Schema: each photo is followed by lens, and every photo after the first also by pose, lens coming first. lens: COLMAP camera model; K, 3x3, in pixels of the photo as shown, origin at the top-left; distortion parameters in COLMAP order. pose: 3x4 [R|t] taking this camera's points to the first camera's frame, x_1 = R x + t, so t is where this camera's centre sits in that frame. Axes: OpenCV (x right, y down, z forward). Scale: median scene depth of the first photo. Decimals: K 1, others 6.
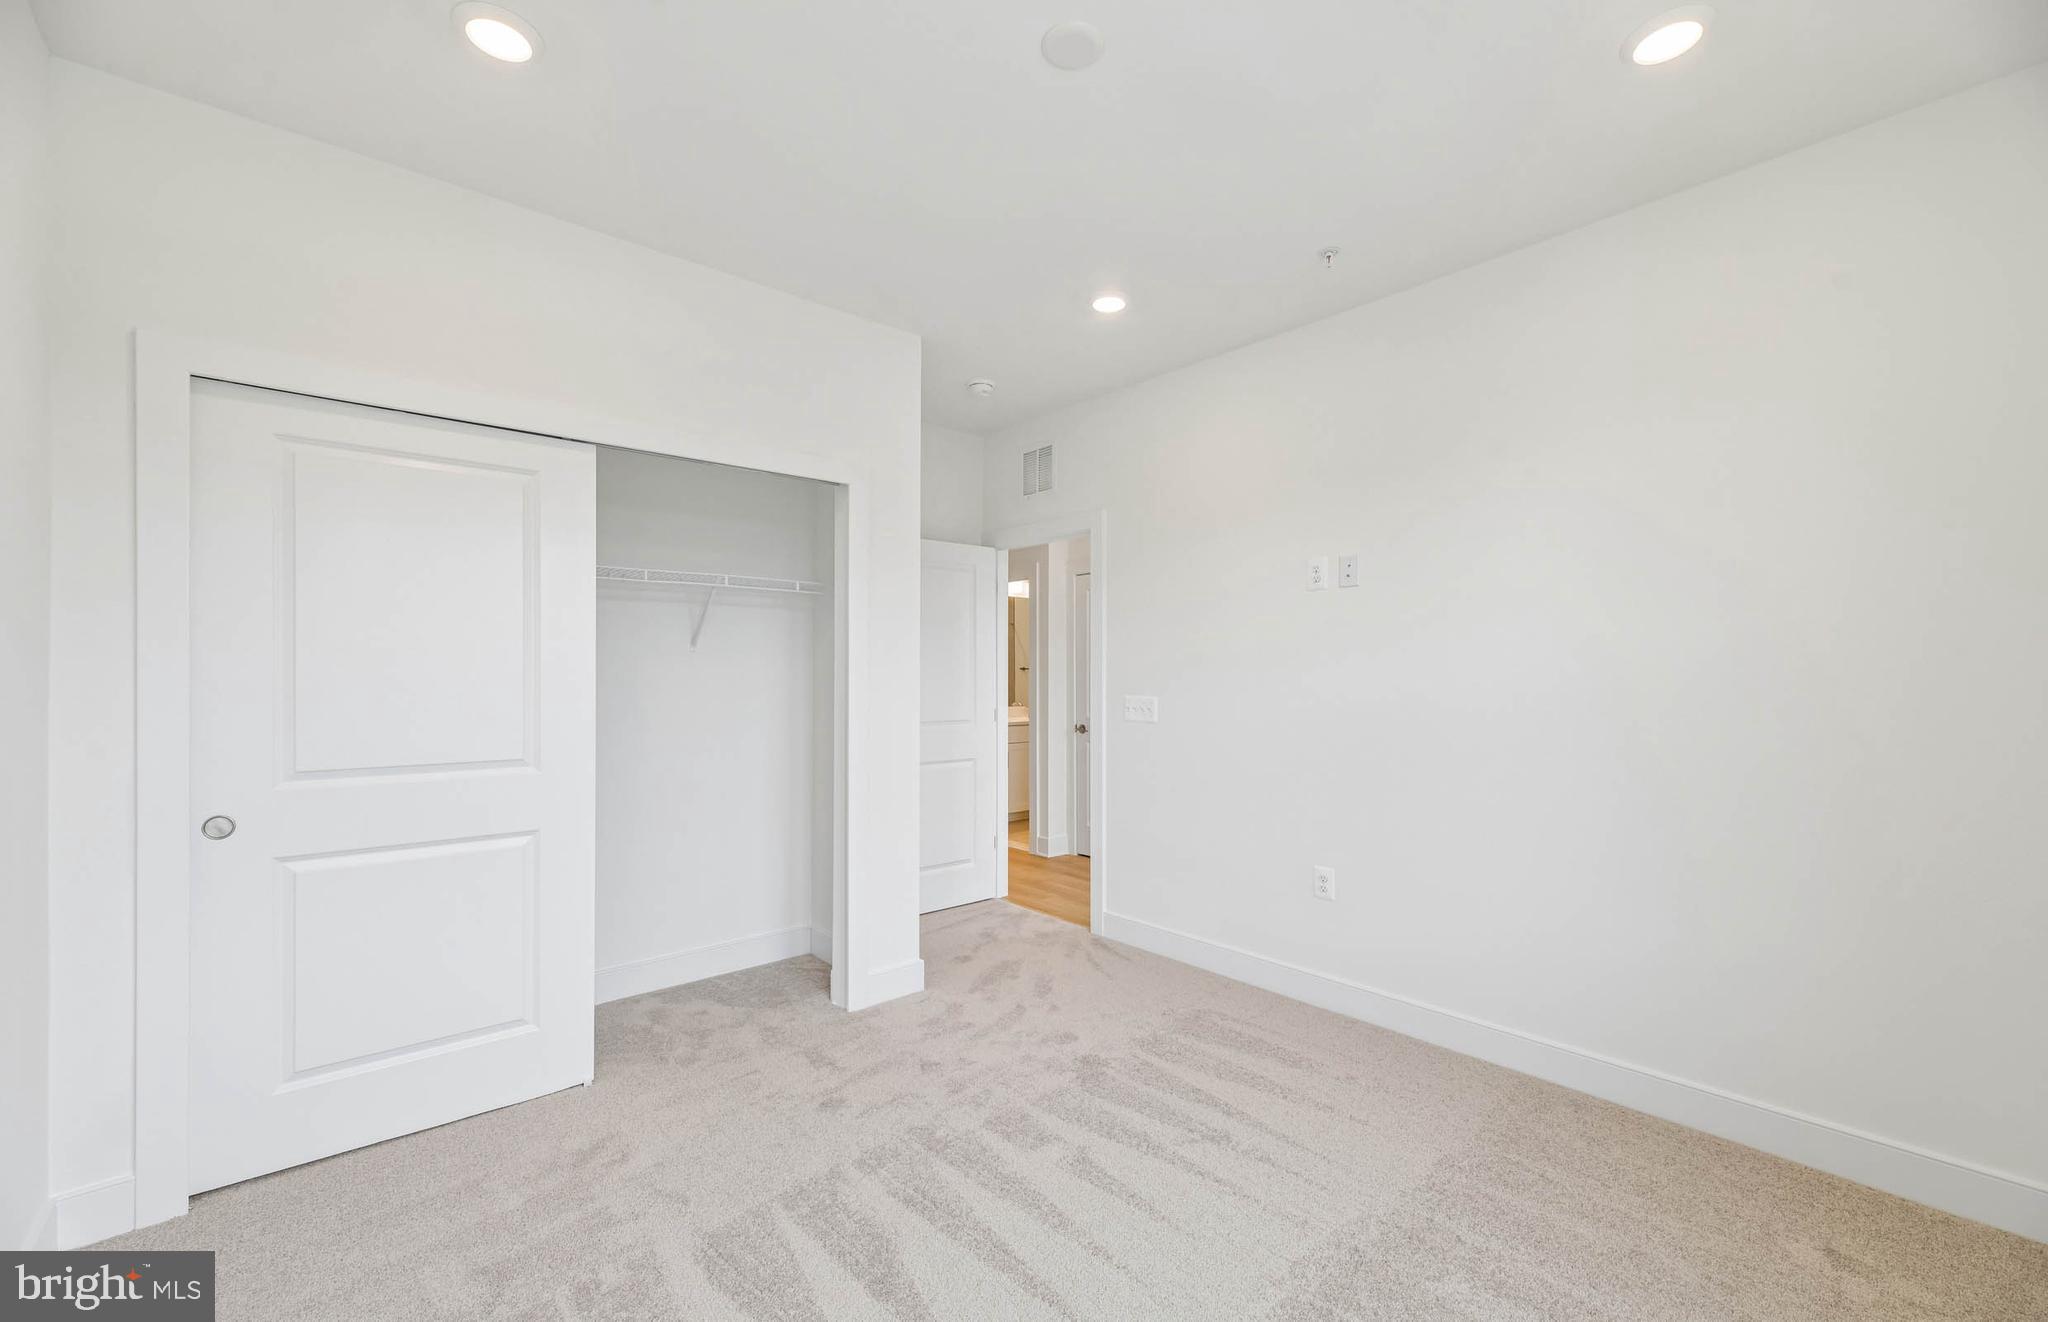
lens RADIAL K [[835.9, 0, 1020.6], [0, 835.9, 671.9], [0, 0, 1]] dist [0.012780, -0.002650]
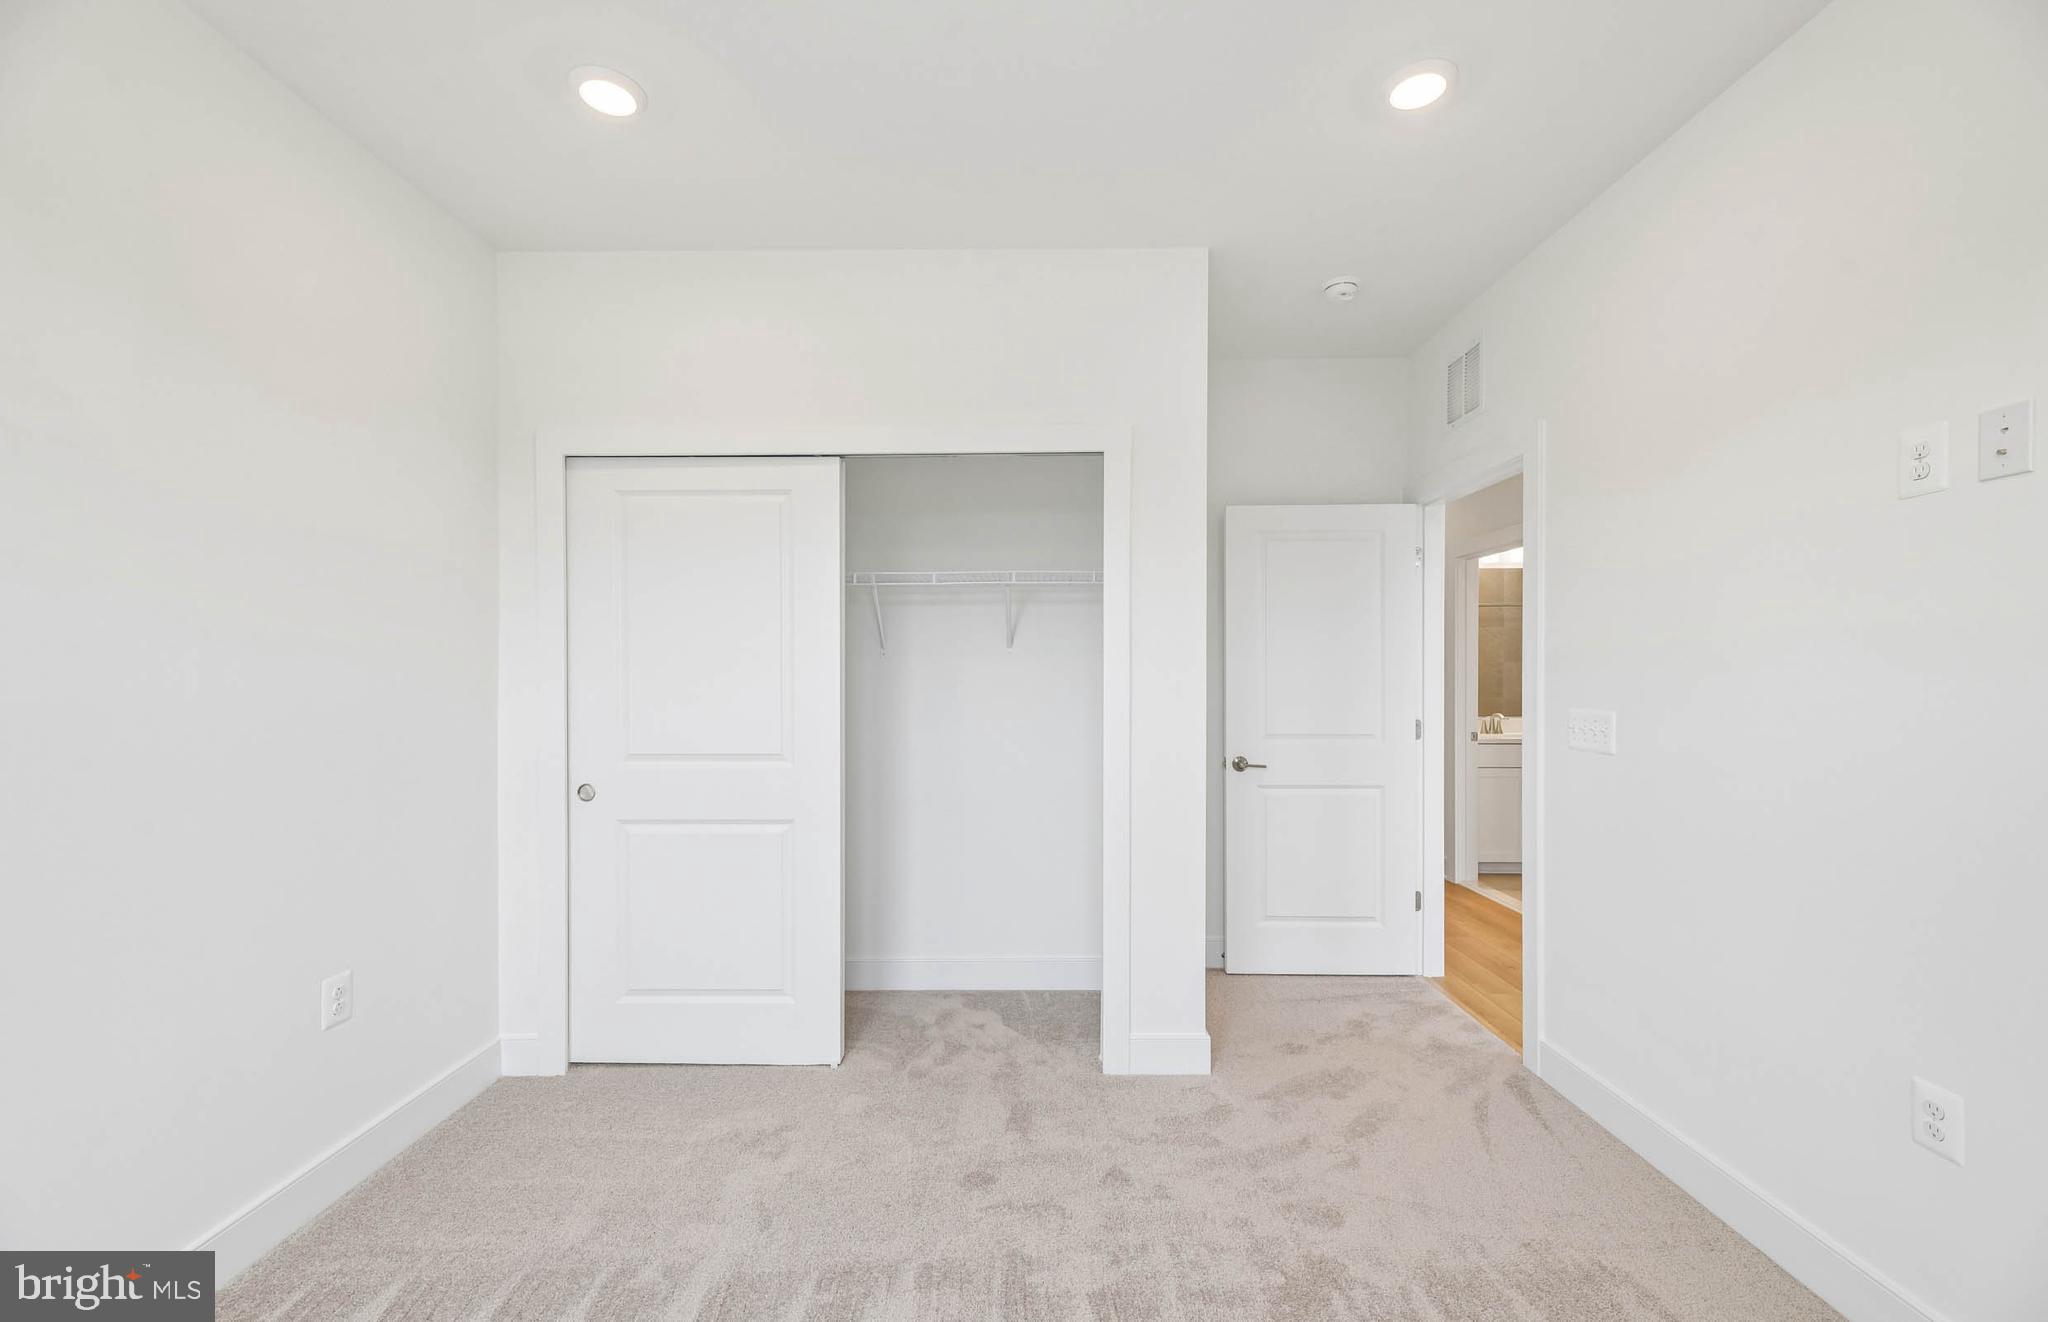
lens RADIAL K [[835.9, 0, 1024.2], [0, 835.9, 676.6], [0, 0, 1]] dist [0.012780, -0.002650]
pose [[0.746624, -0.001465, -0.665245, 0.298119], [0.005738, 0.999975, 0.004237, -0.000404], [0.665222, -0.006980, 0.746613, 0.312447]]
